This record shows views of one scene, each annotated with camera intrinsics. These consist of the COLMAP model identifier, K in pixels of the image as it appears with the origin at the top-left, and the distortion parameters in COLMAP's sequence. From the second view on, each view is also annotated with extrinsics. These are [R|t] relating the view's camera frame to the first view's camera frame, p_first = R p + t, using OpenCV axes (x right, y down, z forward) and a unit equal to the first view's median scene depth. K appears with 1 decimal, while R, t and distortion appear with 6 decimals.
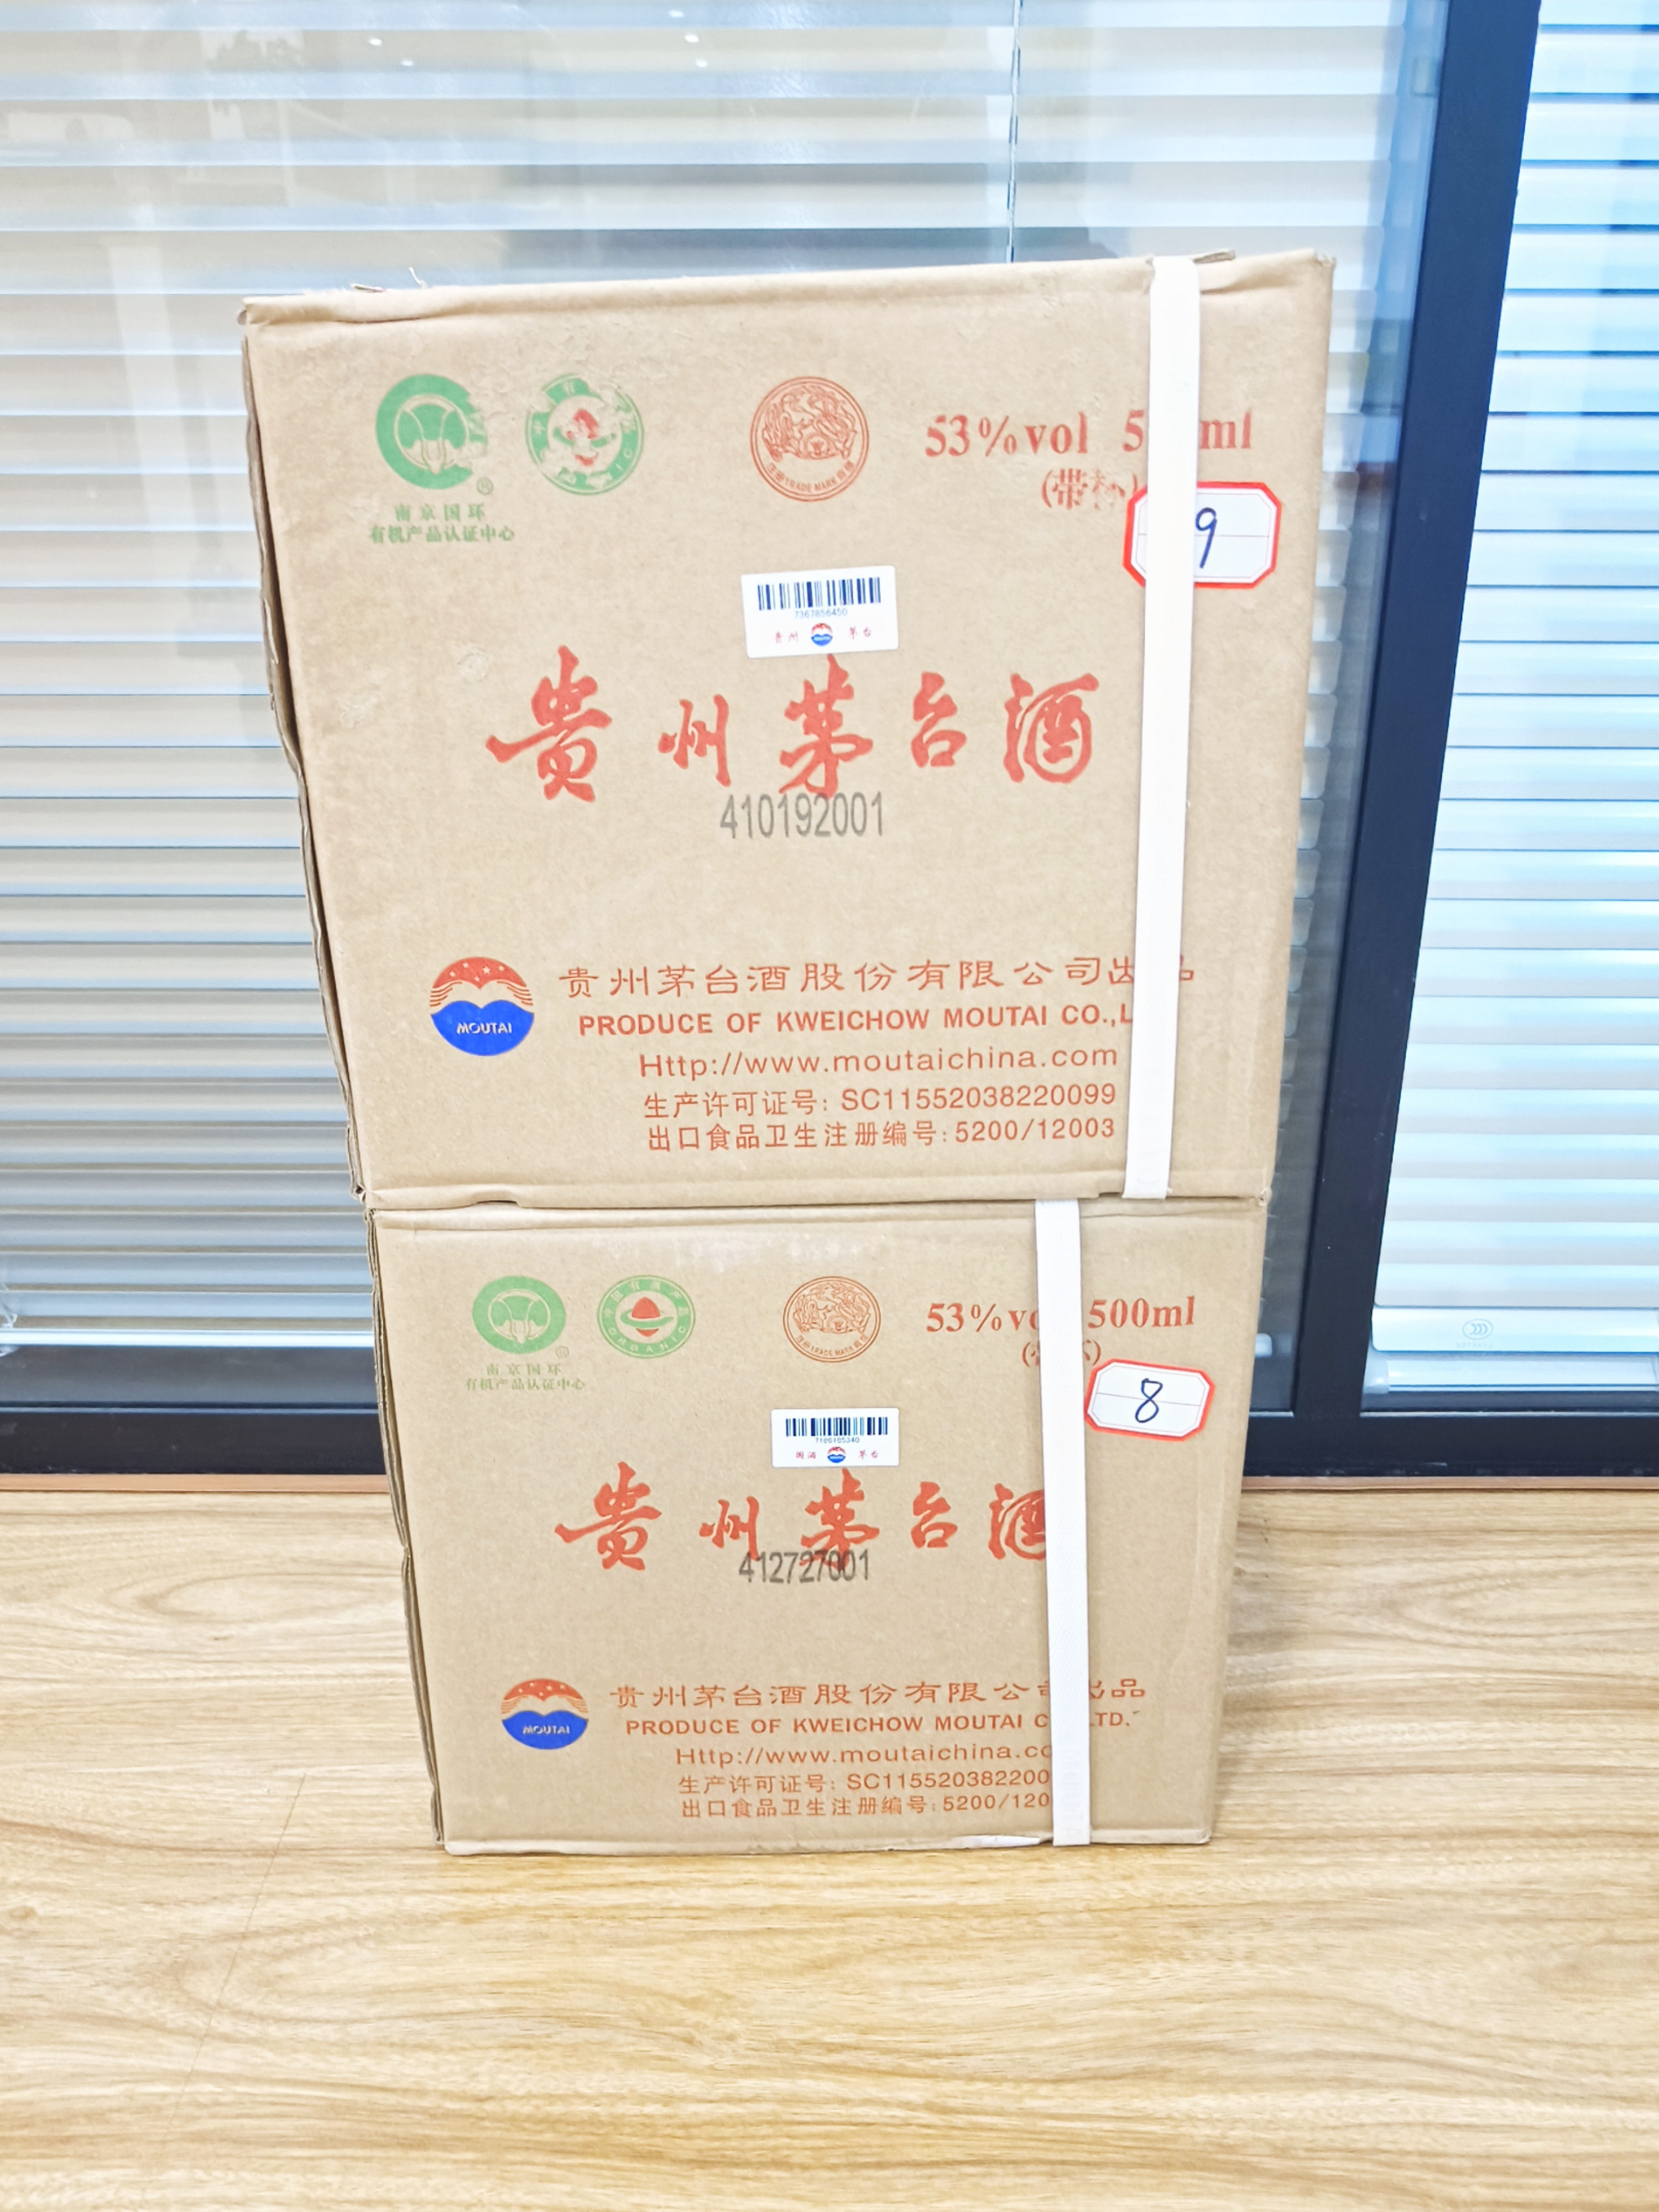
lens RADIAL K [[1816.5, 0, 827.1], [0, 1816.5, 1100.6], [0, 0, 1]] dist [0.000176, 0.042223]
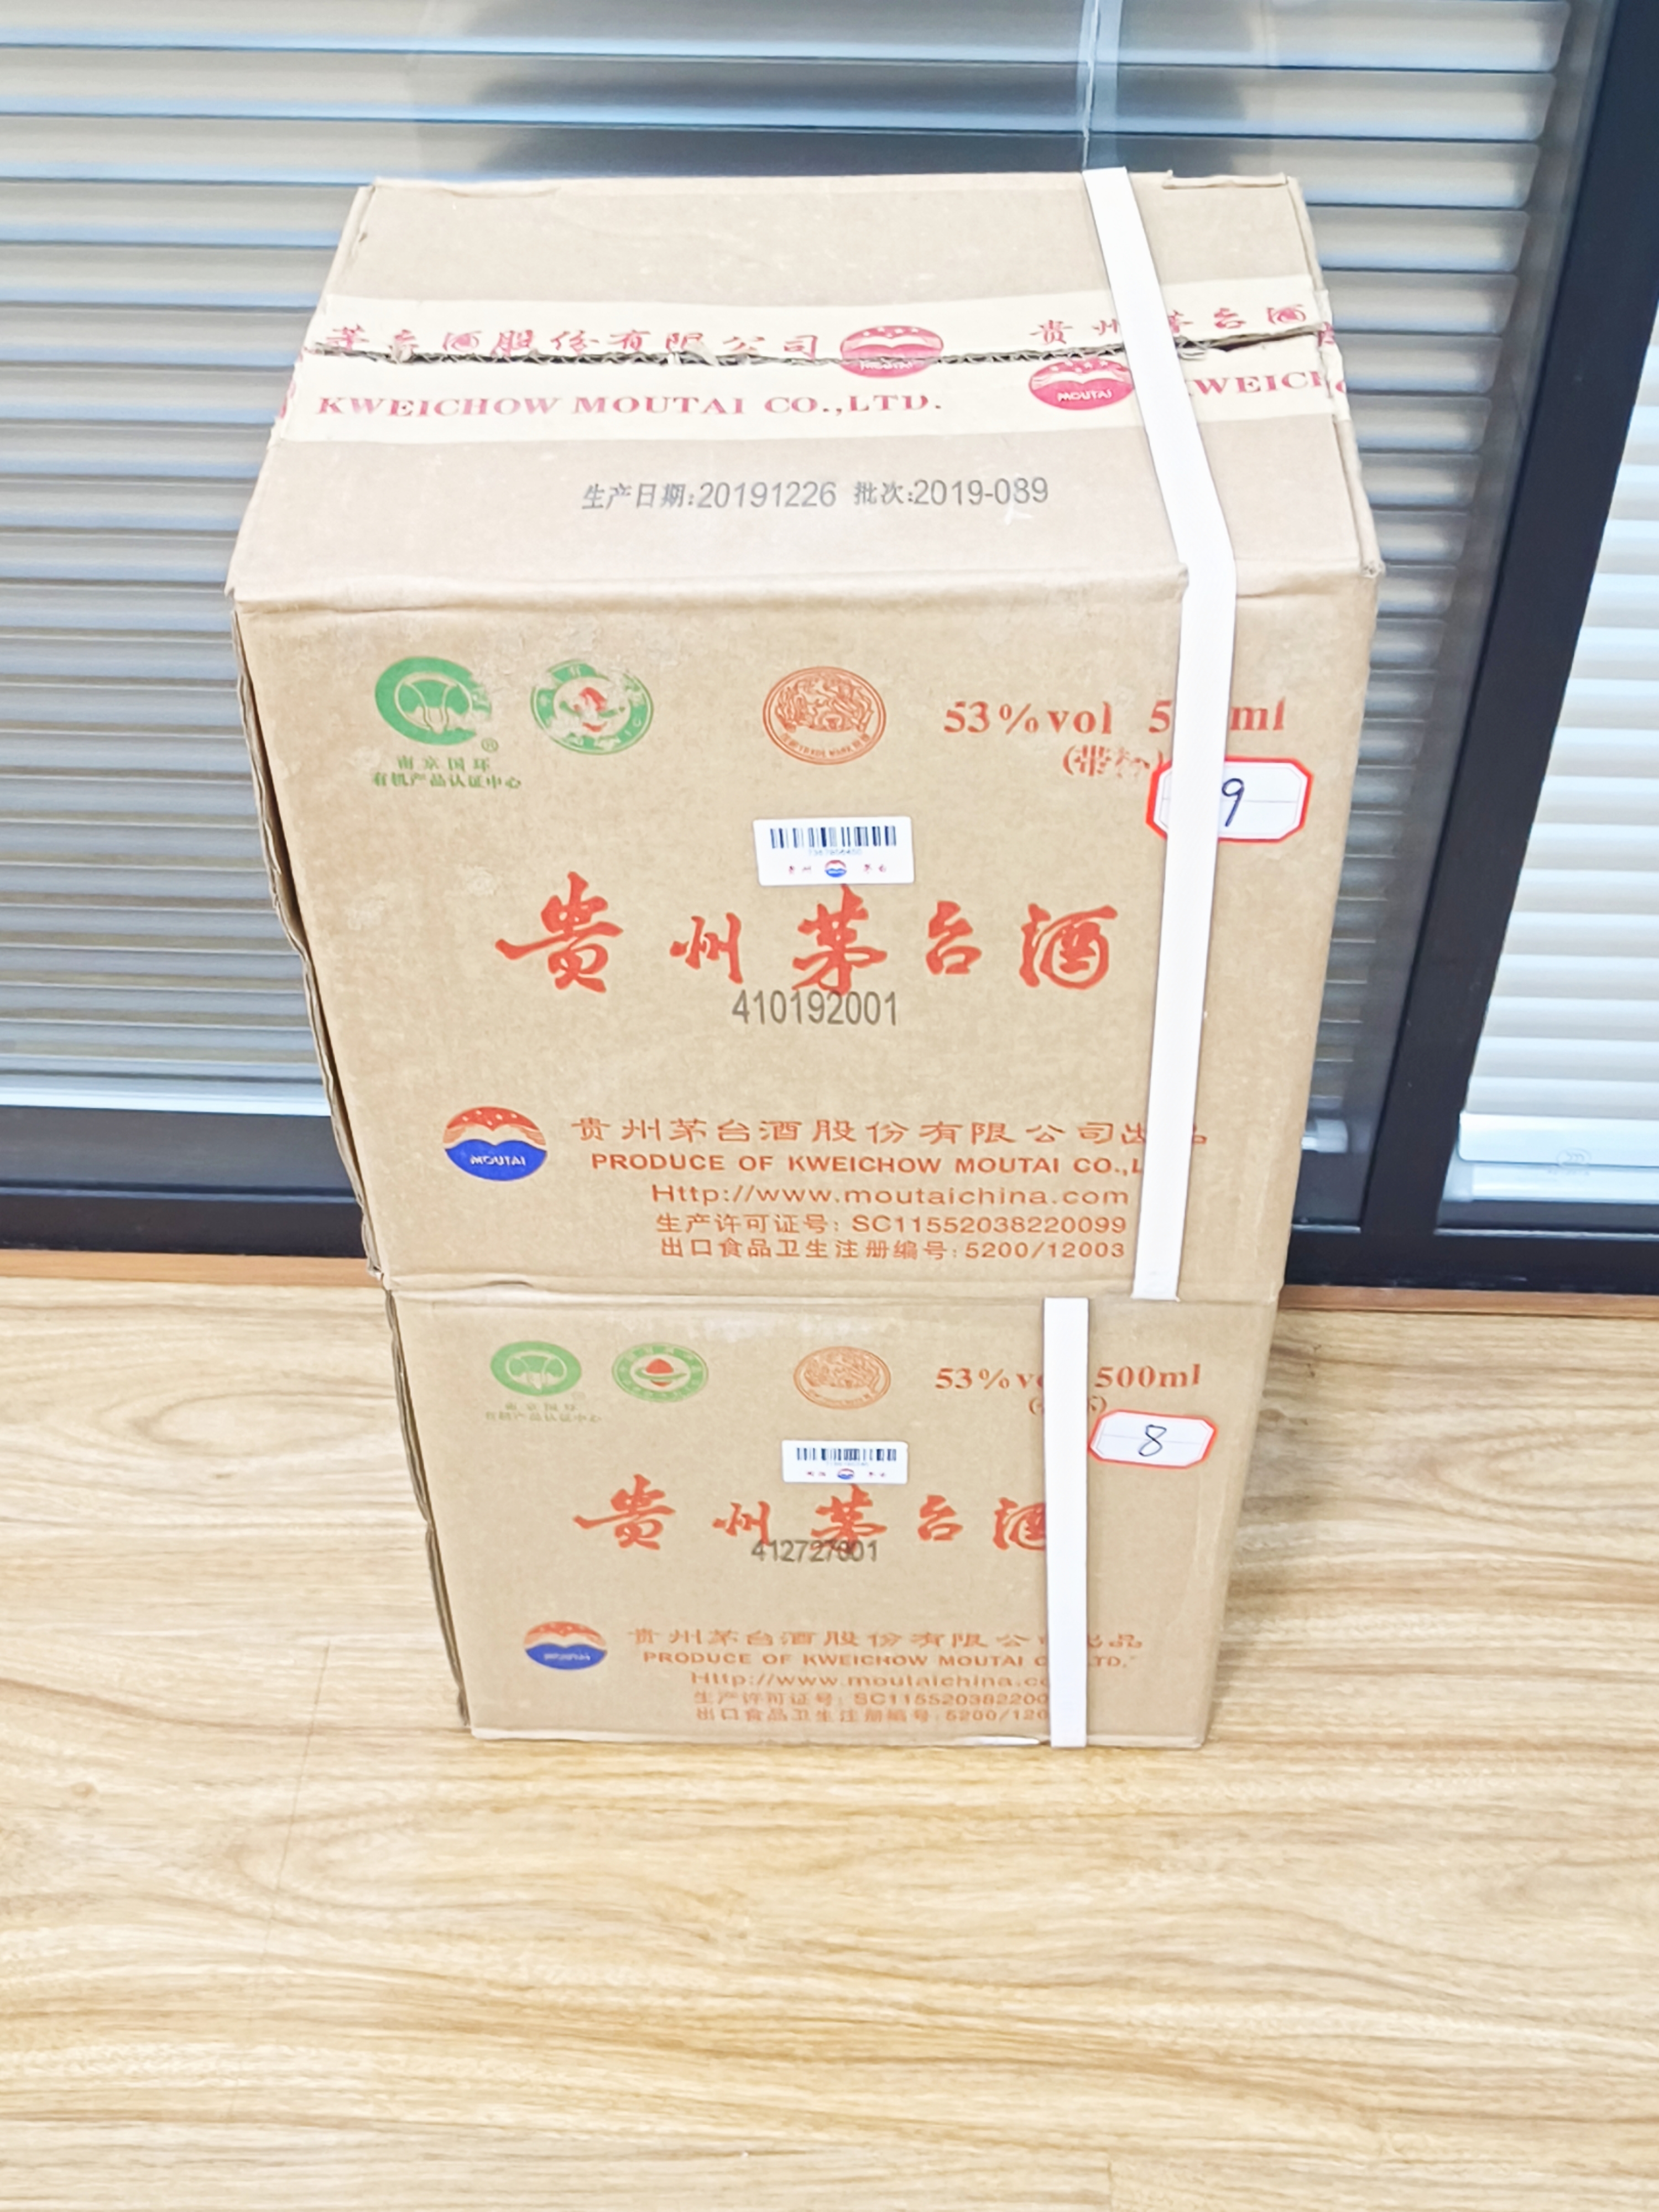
lens RADIAL K [[2583.7, 0, 825.5], [0, 2583.7, 1106.7], [0, 0, 1]] dist [0.066862, 0.000000]
pose [[0.999607, 0.020796, -0.018812, 0.016965], [-0.012296, 0.927957, 0.372483, -0.543448], [0.025203, -0.372106, 0.927848, -0.281399]]
